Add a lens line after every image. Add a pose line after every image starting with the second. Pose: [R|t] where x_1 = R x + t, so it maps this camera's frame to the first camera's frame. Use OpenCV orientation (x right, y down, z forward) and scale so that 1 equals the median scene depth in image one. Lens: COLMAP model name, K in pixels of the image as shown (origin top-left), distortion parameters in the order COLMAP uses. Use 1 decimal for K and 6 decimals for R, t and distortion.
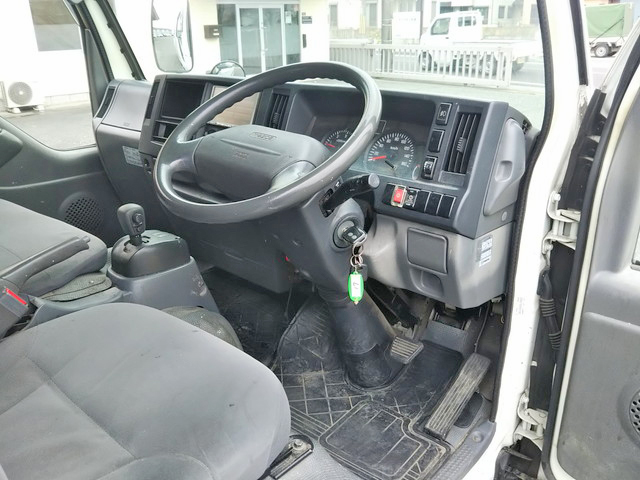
lens RADIAL K [[558.9, 0, 319.0], [0, 558.9, 235.2], [0, 0, 1]] dist [-0.066869, 0.082461]
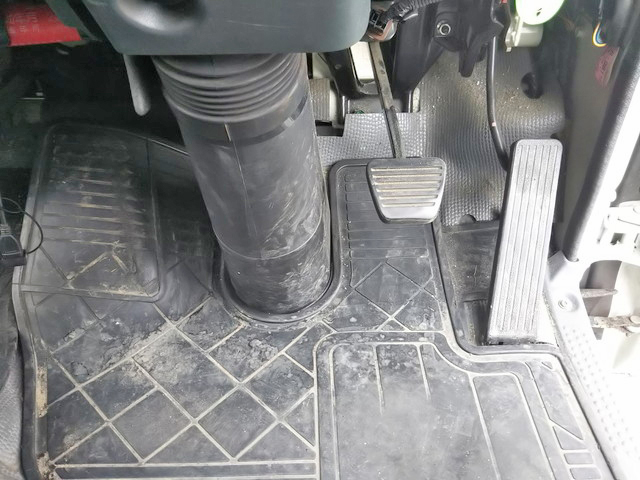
lens RADIAL K [[558.9, 0, 321.1], [0, 558.9, 238.6], [0, 0, 1]] dist [-0.066869, 0.082461]
pose [[0.754663, -0.420428, 0.503711, -0.092799], [0.241212, 0.891737, 0.382912, 0.066503], [-0.610164, -0.167468, 0.774373, 0.672276]]
